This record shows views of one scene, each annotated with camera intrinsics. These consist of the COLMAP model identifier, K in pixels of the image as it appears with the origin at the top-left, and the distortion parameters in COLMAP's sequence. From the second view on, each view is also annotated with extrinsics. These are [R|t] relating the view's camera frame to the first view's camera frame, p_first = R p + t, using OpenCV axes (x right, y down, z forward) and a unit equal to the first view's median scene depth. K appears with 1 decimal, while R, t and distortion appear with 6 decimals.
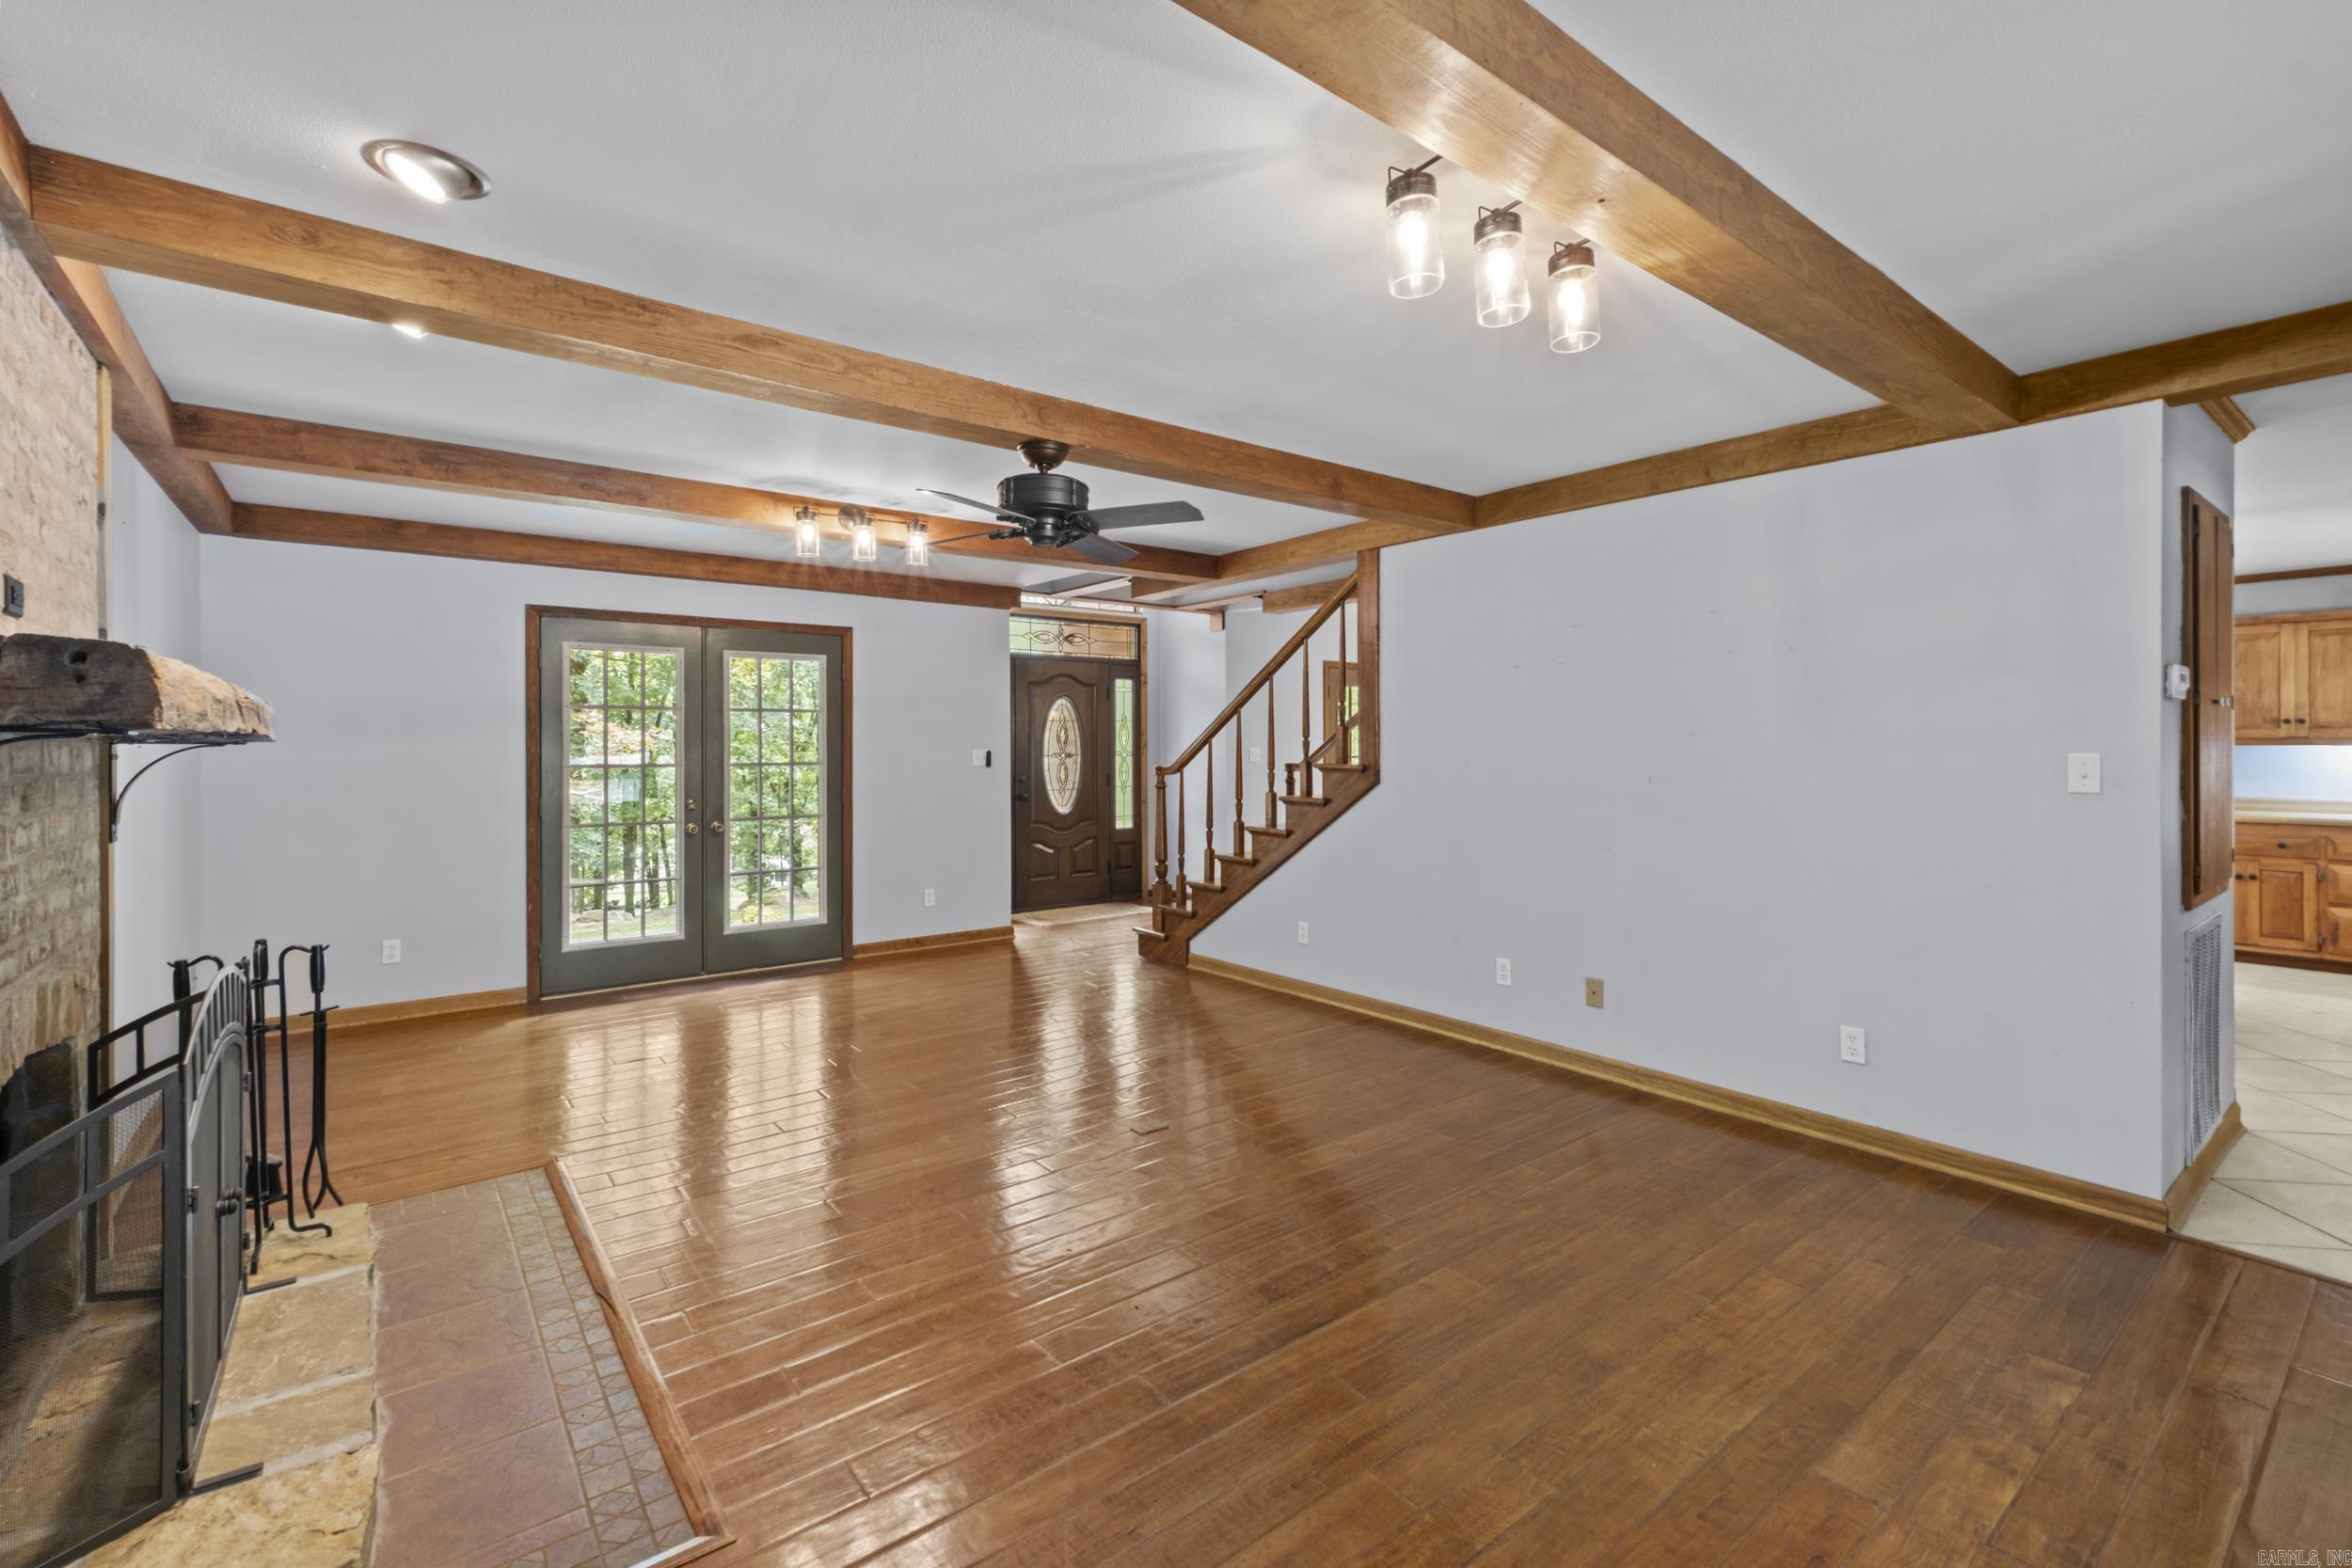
lens RADIAL K [[1020.8, 0, 1140.0], [0, 1020.8, 741.4], [0, 0, 1]] dist [0.004513, 0.000600]
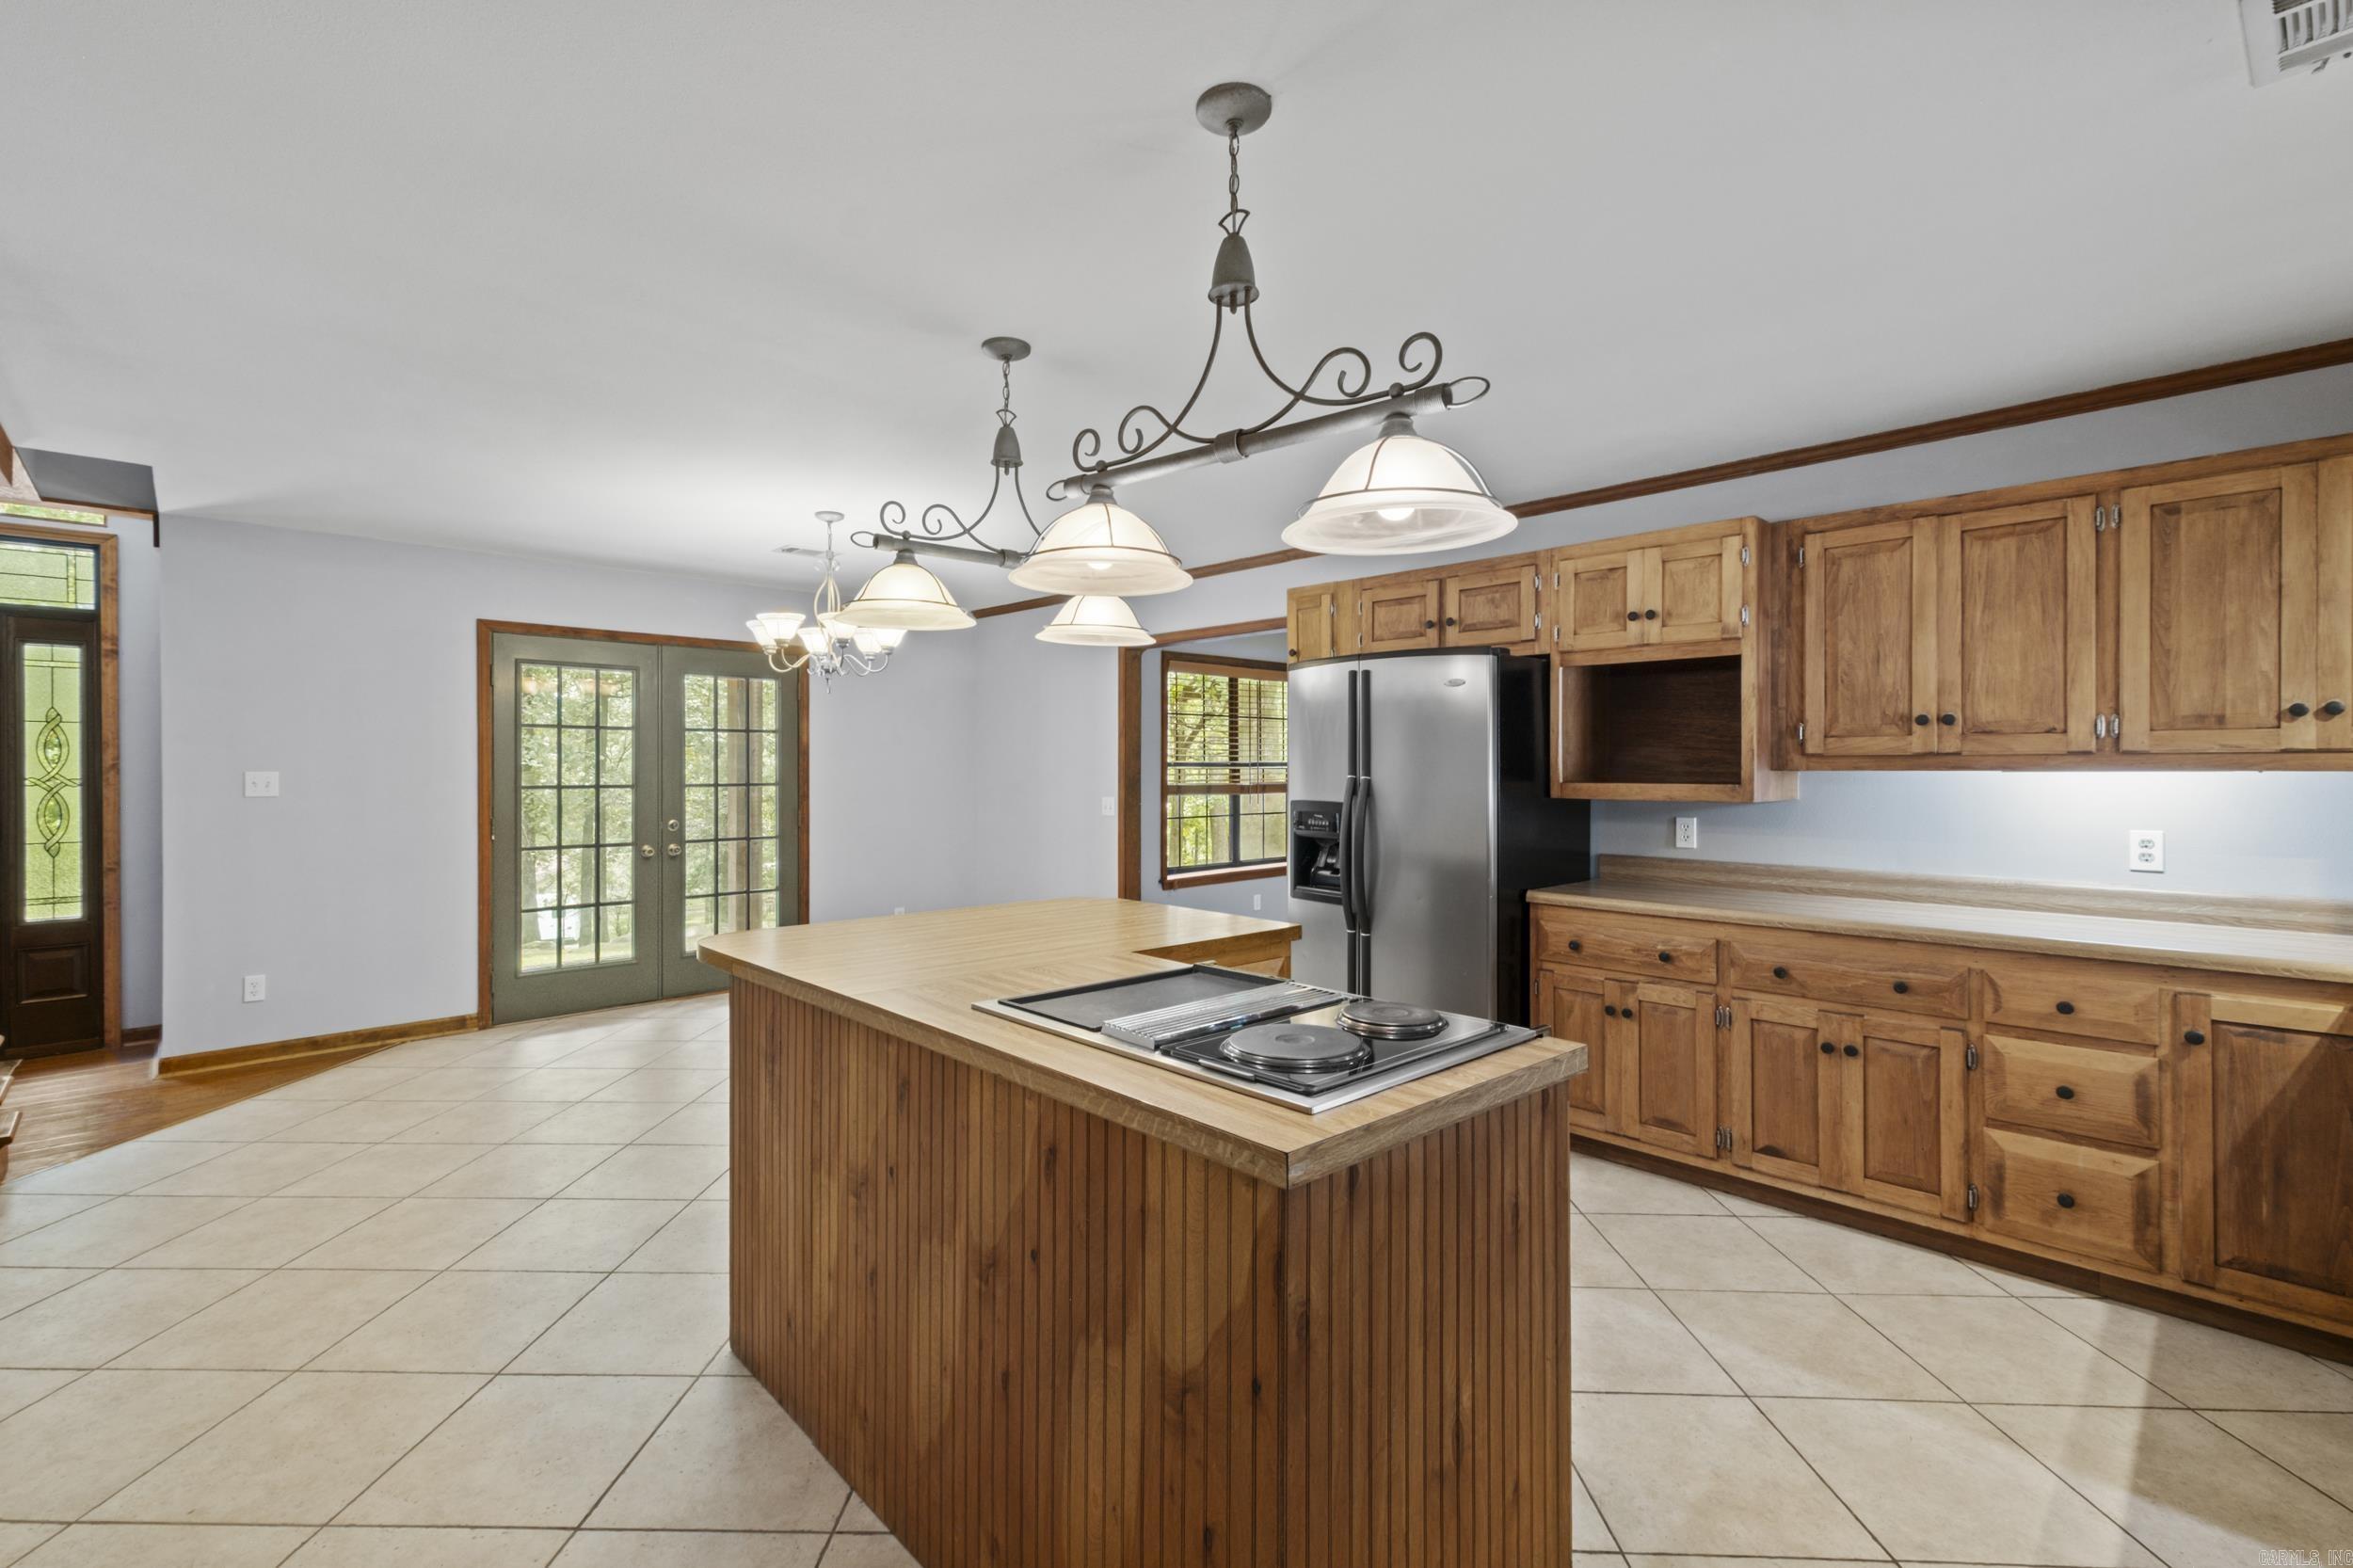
lens RADIAL K [[1021.4, 0, 1149.1], [0, 1021.4, 765.1], [0, 0, 1]] dist [0.004513, 0.000600]
pose [[0.994826, 0.001727, 0.101583, 0.714097], [-0.001937, 0.999996, 0.001967, 0.001097], [-0.101579, -0.002153, 0.994825, 0.565355]]
